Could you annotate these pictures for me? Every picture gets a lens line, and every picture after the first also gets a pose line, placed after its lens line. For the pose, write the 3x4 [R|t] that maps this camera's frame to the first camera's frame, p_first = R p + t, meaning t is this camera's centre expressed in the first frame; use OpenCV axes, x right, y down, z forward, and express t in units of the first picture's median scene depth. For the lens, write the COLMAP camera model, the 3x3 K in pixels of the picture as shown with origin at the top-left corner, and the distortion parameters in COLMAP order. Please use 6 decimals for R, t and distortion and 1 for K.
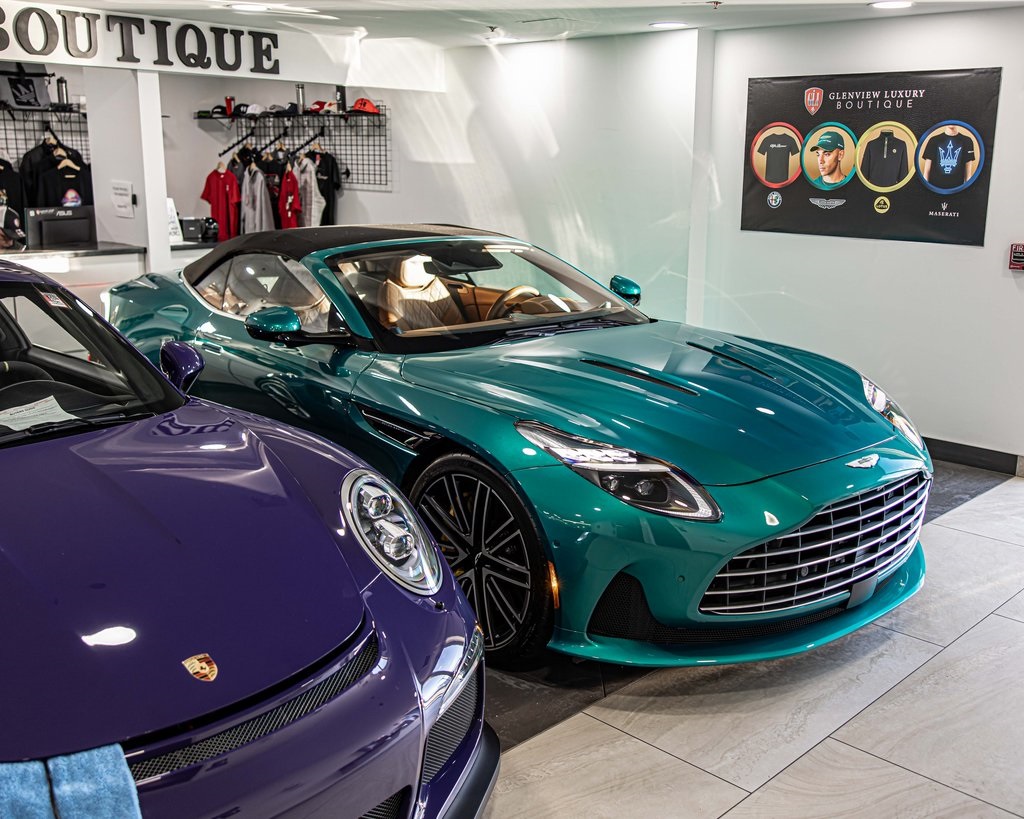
lens RADIAL K [[1053.1, 0, 512.0], [0, 1053.1, 409.5], [0, 0, 1]] dist [0.005490, 0.014872]
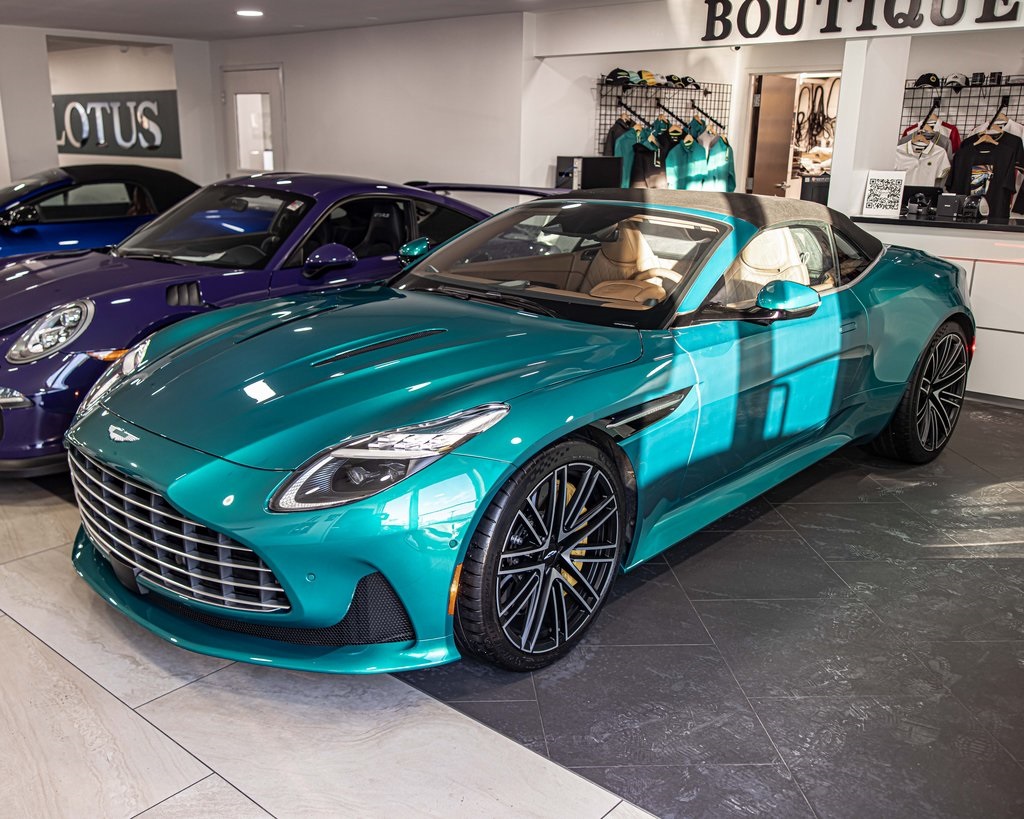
lens RADIAL K [[953.9, 0, 510.9], [0, 953.9, 436.5], [0, 0, 1]] dist [0.003773, 0.009087]
pose [[0.052130, 0.285776, -0.956878, 0.604909], [-0.239697, 0.933751, 0.265810, -0.131097], [0.969447, 0.215504, 0.117176, 0.655397]]
